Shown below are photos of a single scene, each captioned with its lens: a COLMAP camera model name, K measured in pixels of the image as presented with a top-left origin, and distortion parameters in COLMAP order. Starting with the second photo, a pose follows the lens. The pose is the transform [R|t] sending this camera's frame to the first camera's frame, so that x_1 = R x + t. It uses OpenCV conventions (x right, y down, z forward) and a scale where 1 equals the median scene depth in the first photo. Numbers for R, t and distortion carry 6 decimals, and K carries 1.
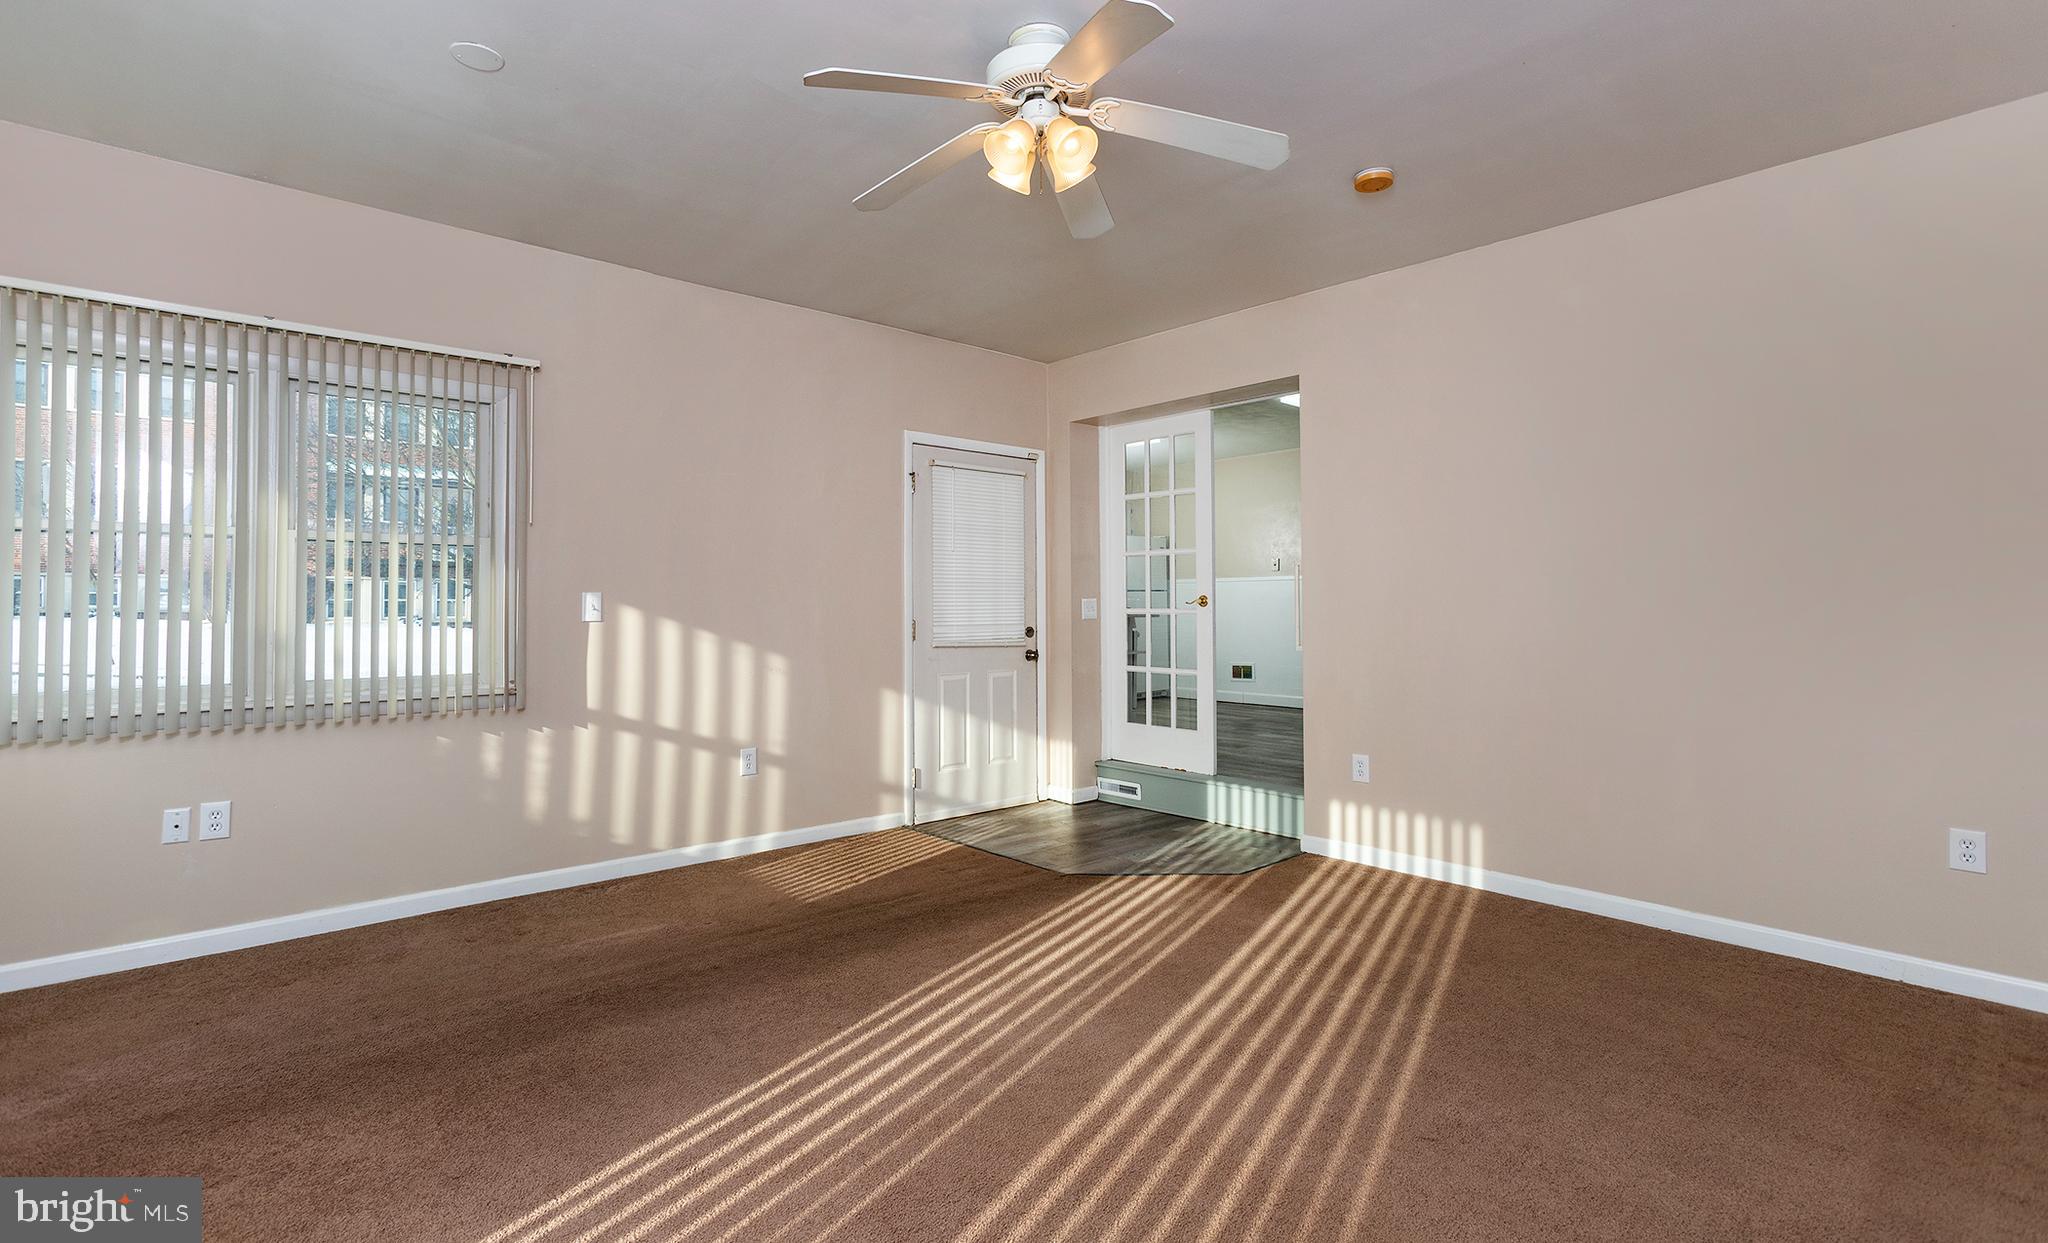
lens RADIAL K [[936.4, 0, 1020.0], [0, 936.4, 578.5], [0, 0, 1]] dist [-0.000421, -0.000178]
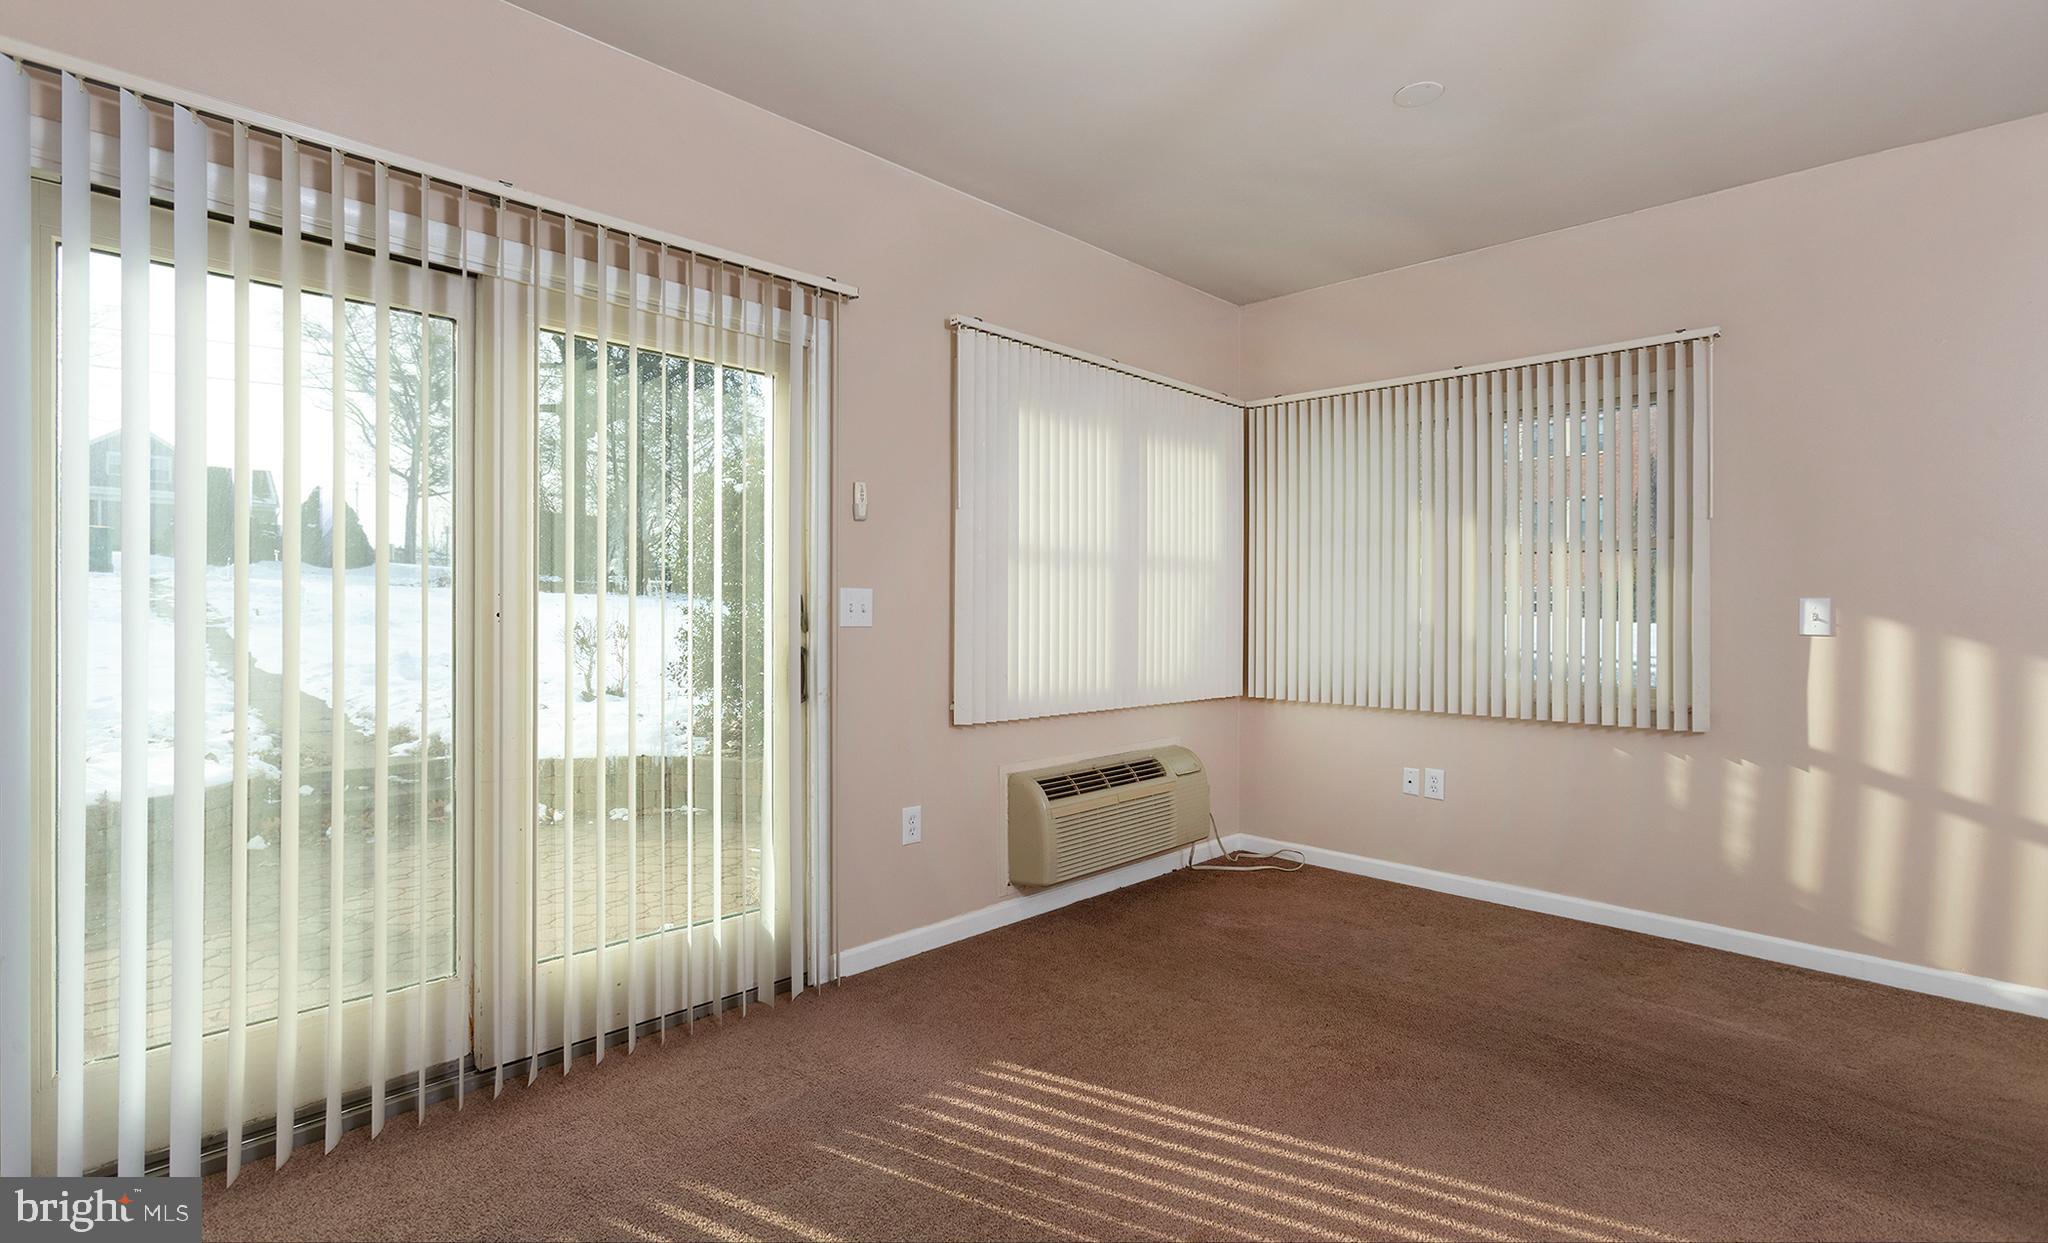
lens RADIAL K [[952.9, 0, 1024.0], [0, 952.9, 621.5], [0, 0, 1]] dist [-0.000911, -0.000539]
pose [[0.076587, 0.015408, -0.996944, 0.301226], [0.017894, 0.999698, 0.016826, 0.009430], [0.996902, -0.019128, 0.076288, 0.305905]]
